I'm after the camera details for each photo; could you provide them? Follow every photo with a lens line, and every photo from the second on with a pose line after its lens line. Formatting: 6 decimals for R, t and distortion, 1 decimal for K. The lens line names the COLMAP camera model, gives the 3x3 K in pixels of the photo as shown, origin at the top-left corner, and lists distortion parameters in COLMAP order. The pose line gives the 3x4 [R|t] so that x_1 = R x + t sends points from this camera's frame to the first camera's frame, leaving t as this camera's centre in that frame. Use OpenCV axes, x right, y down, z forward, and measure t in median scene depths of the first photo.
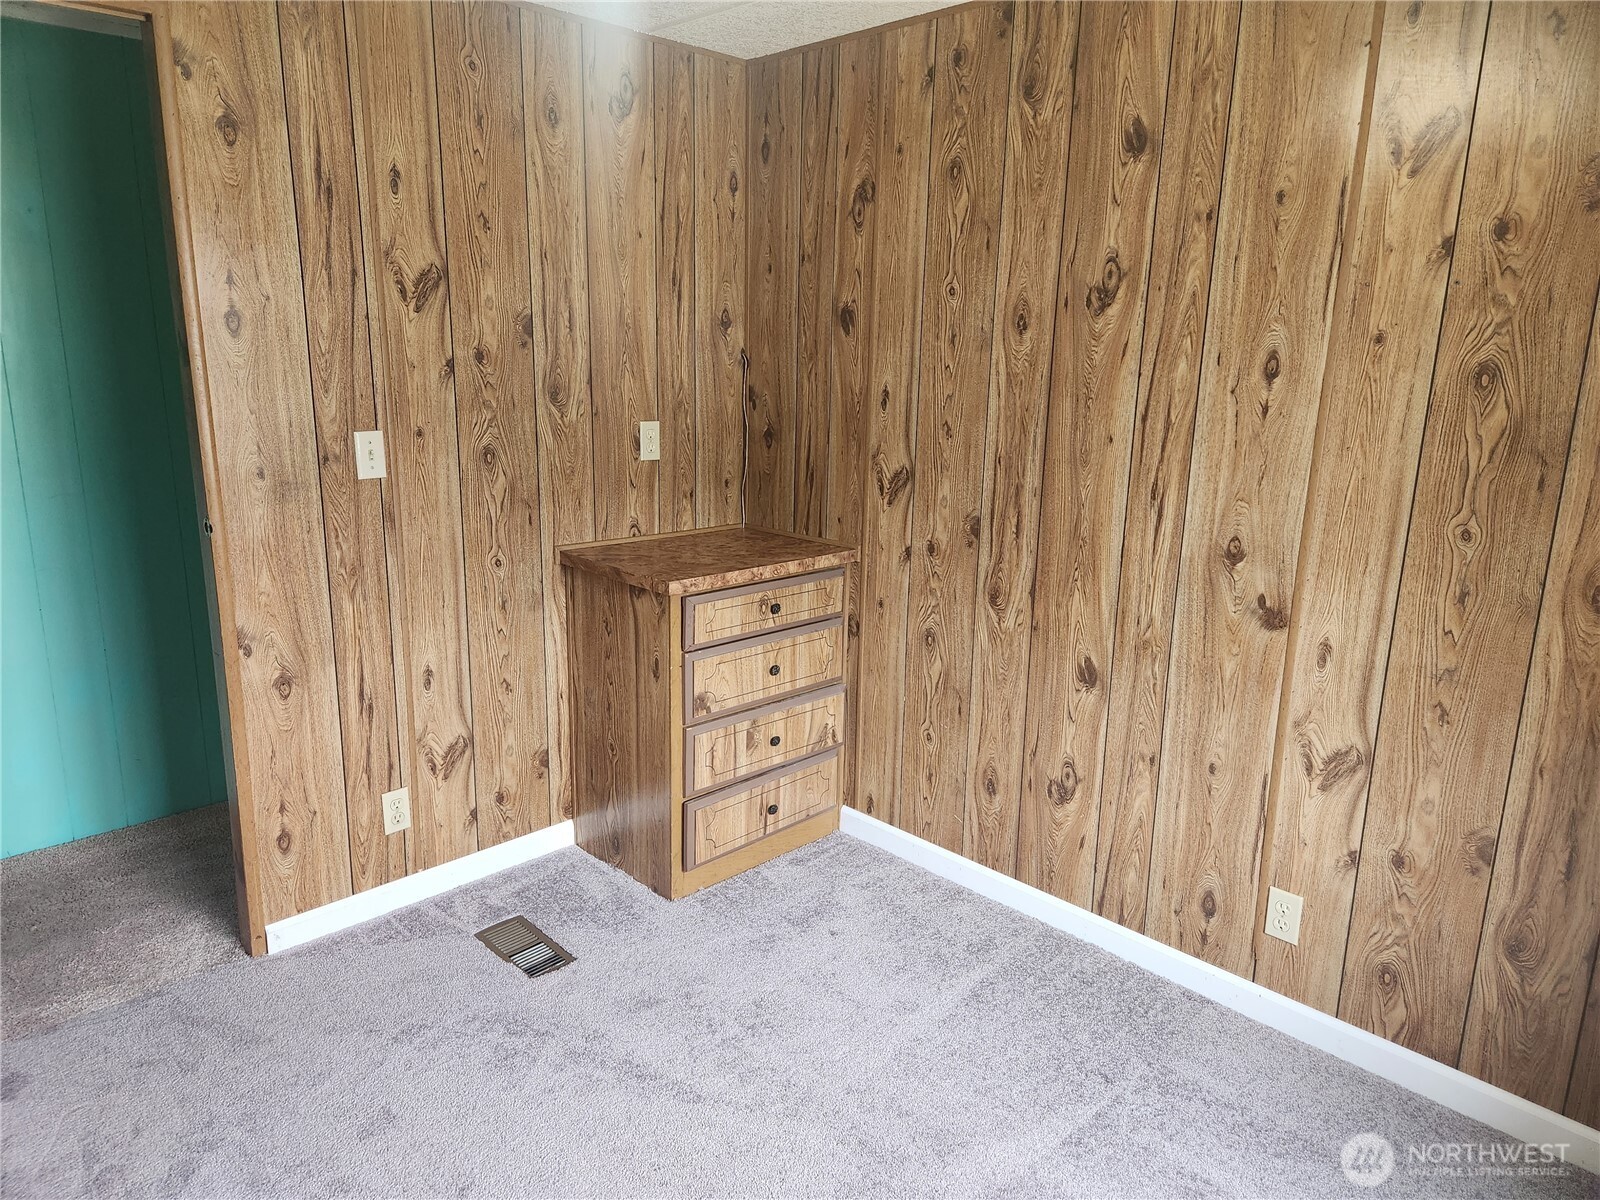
lens RADIAL K [[1060.7, 0, 789.1], [0, 1060.7, 586.6], [0, 0, 1]] dist [0.087845, -0.078354]
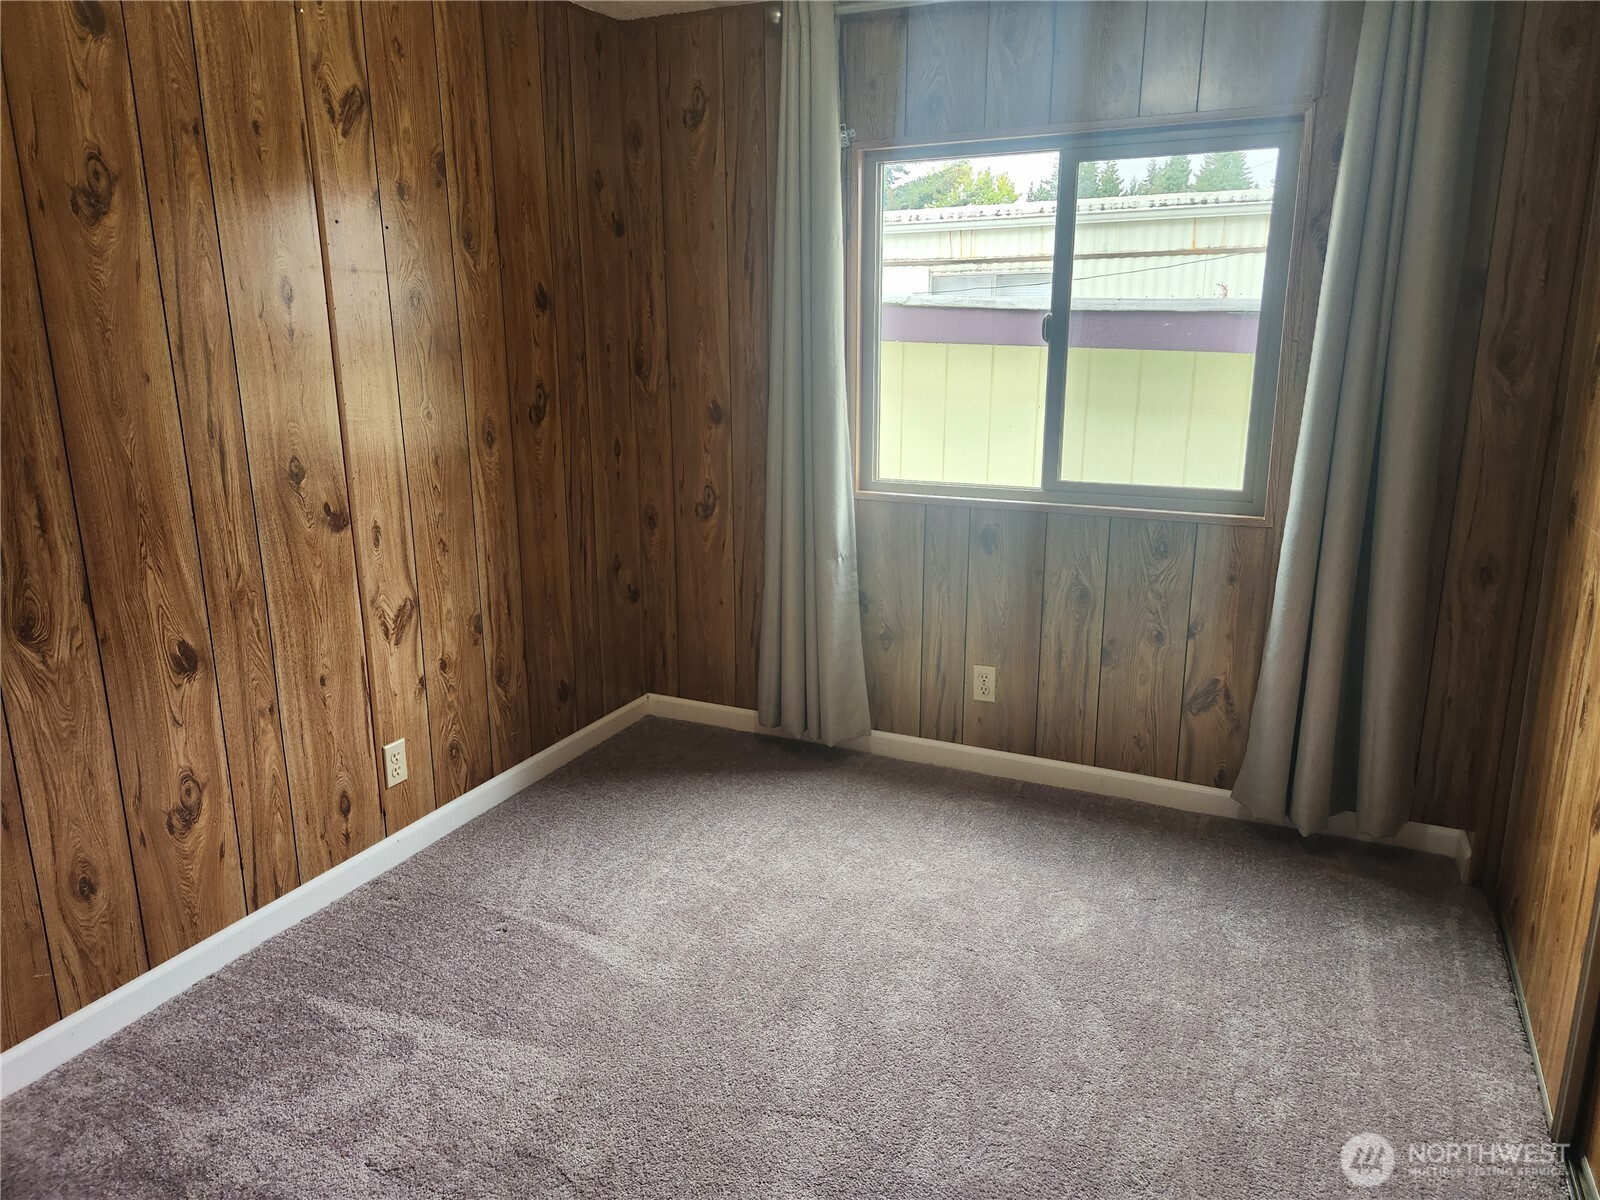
lens RADIAL K [[1060.7, 0, 789.1], [0, 1060.7, 586.6], [0, 0, 1]] dist [0.087845, -0.078354]
pose [[-0.341742, -0.232887, 0.910481, -0.695982], [0.219313, 0.922298, 0.318227, -0.149762], [-0.913846, 0.308432, -0.264113, 0.830695]]
